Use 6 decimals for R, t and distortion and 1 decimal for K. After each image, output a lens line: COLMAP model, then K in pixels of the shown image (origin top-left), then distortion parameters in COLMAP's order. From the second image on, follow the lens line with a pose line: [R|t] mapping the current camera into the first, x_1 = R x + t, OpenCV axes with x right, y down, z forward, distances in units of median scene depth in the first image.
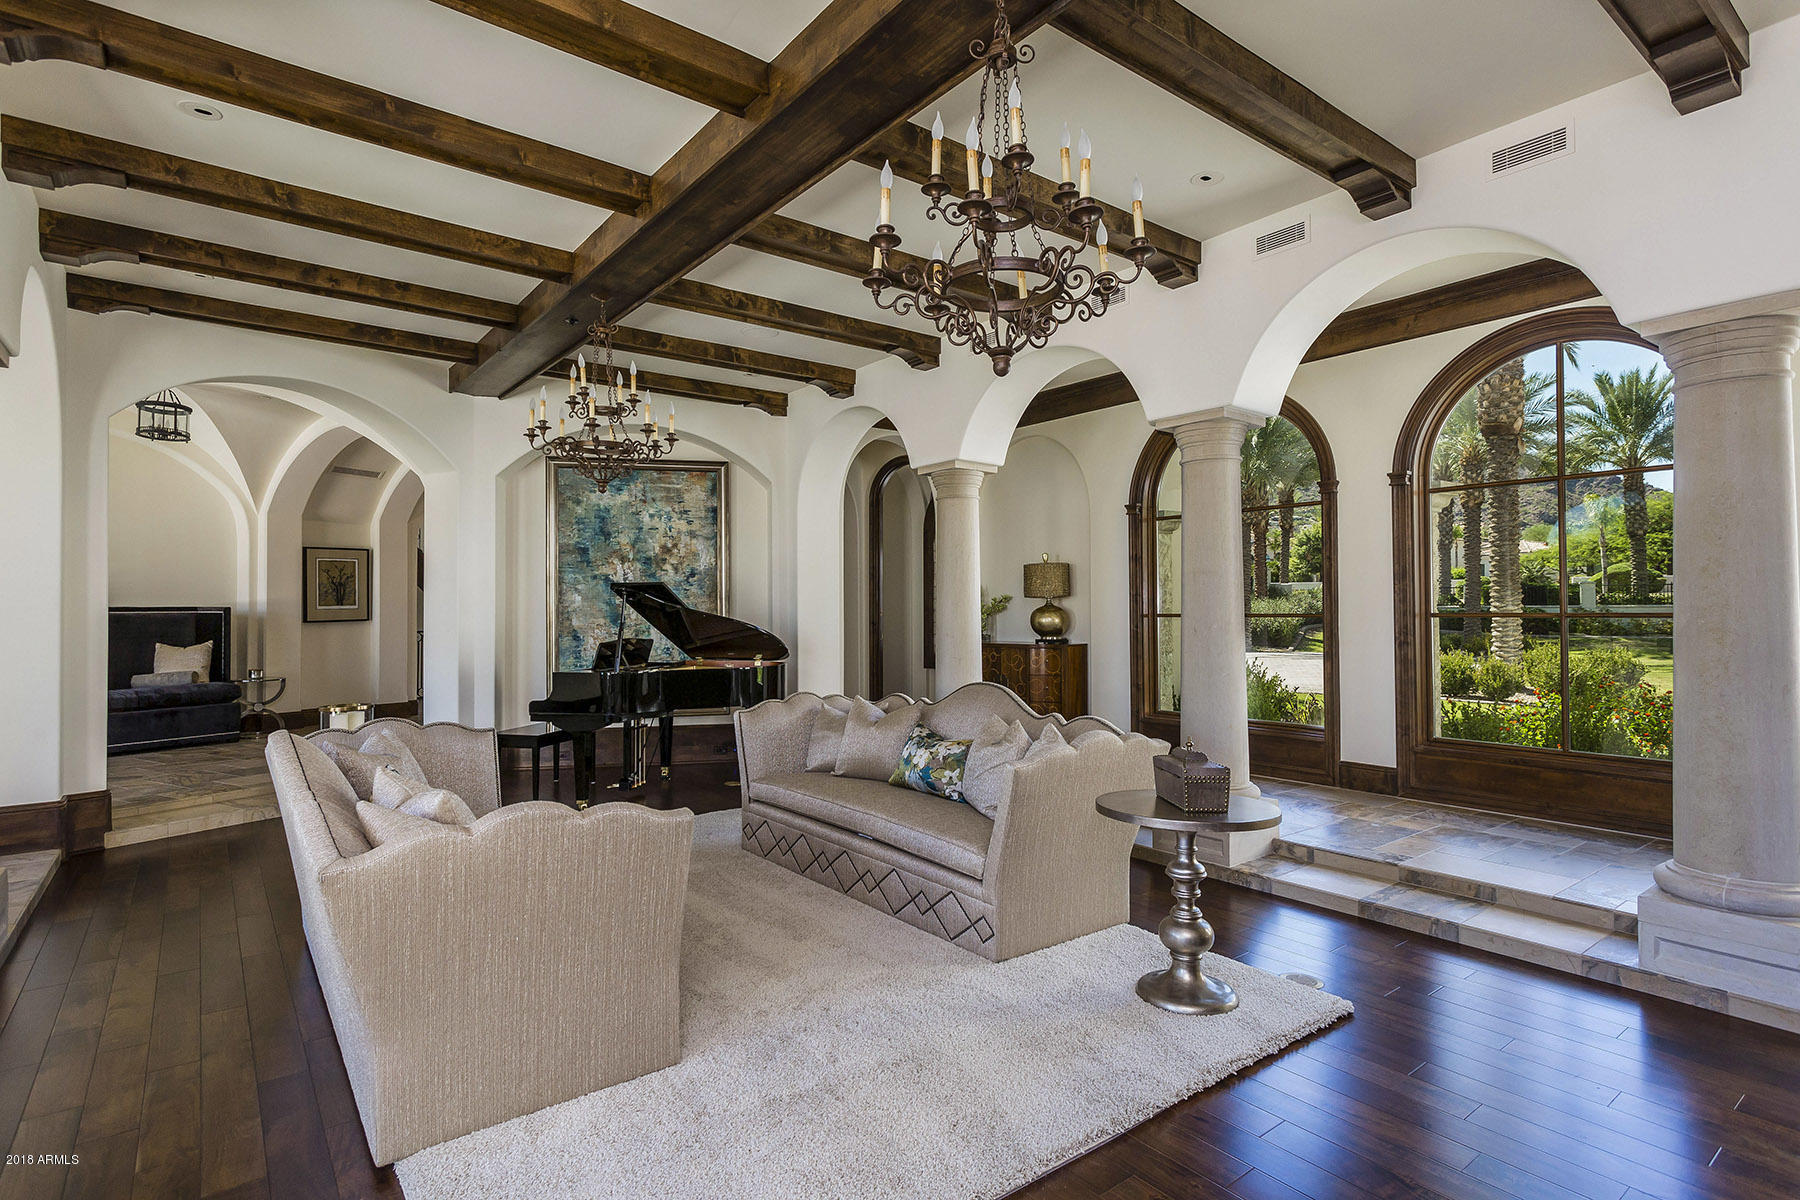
lens RADIAL K [[884.4, 0, 904.5], [0, 884.4, 596.5], [0, 0, 1]] dist [0.003924, 0.000761]
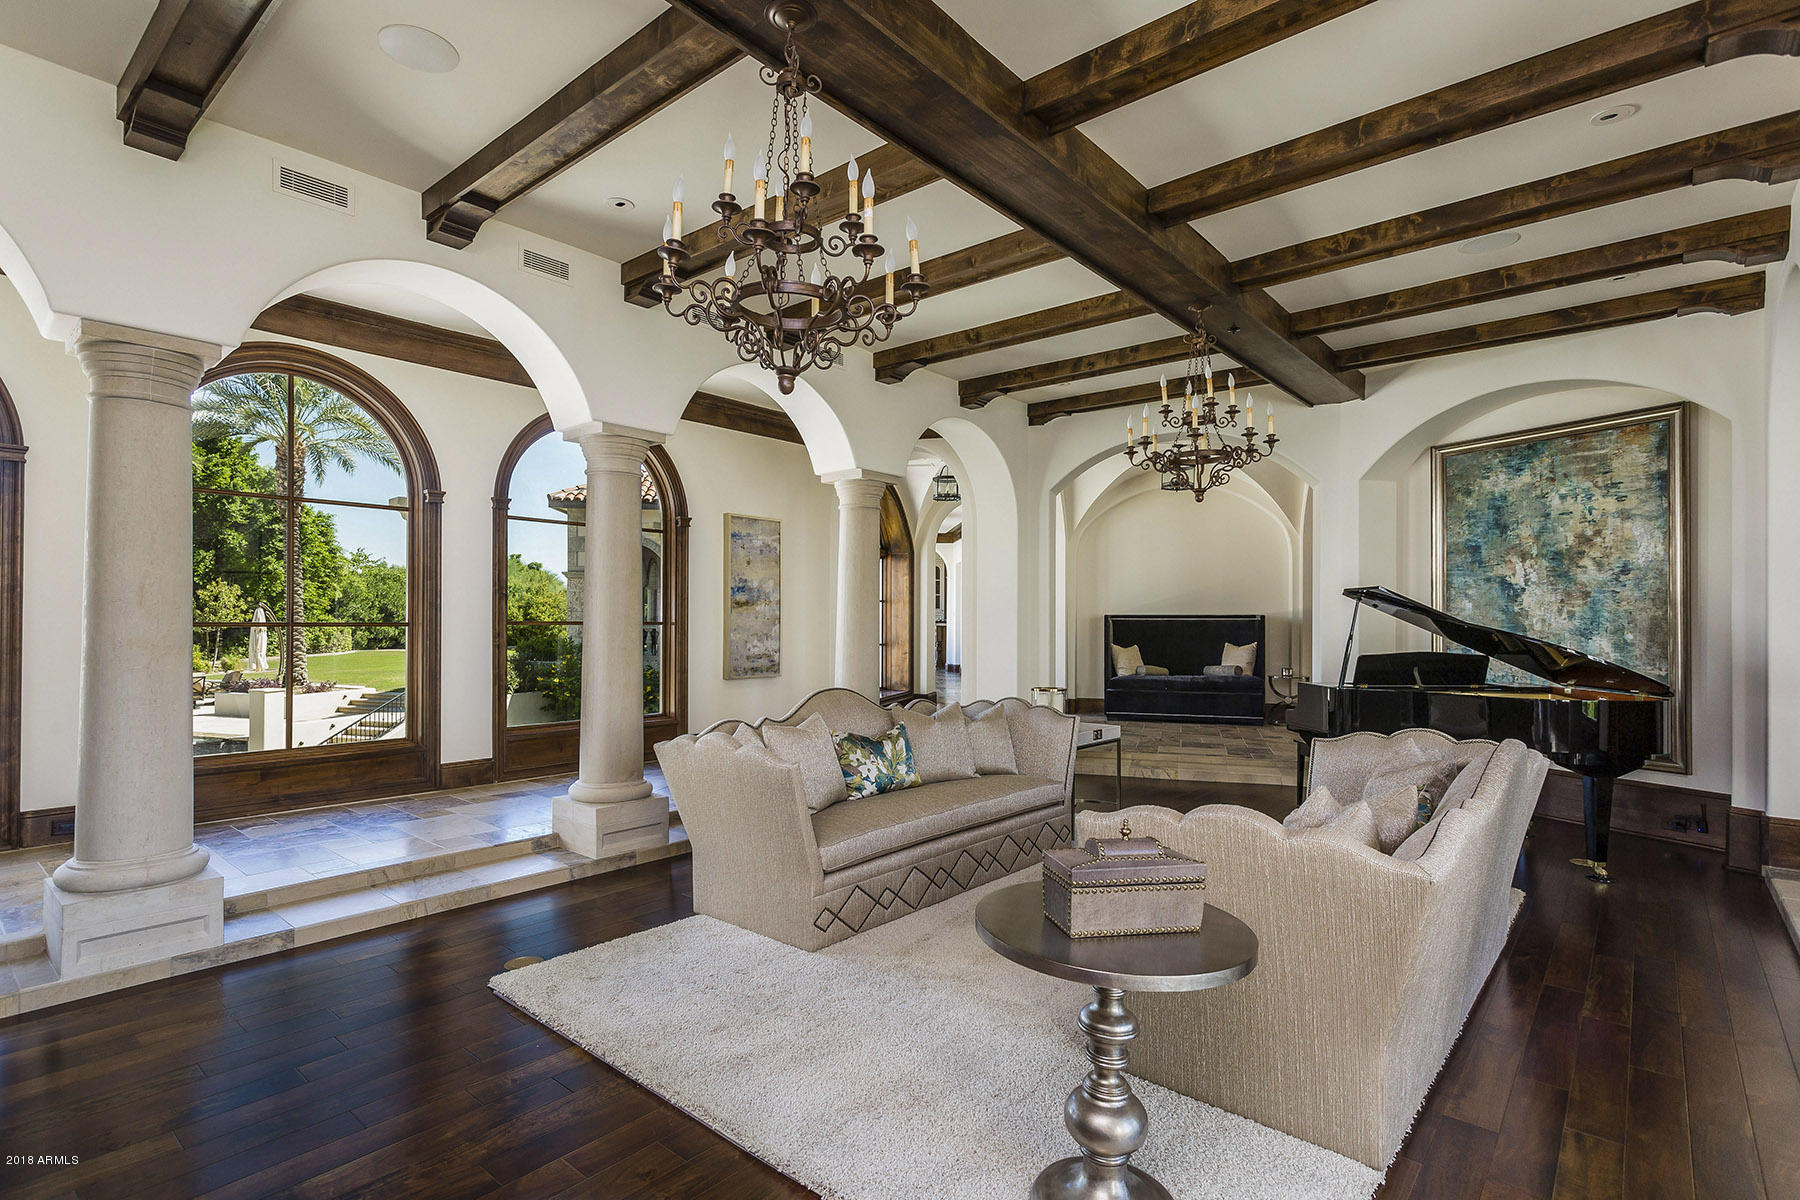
lens RADIAL K [[884.4, 0, 892.7], [0, 884.4, 611.2], [0, 0, 1]] dist [0.003924, 0.000761]
pose [[0.195872, -0.001905, -0.980628, 0.353874], [0.009938, 0.999951, 0.000042, 0.001864], [0.980579, -0.009753, 0.195881, 0.281695]]
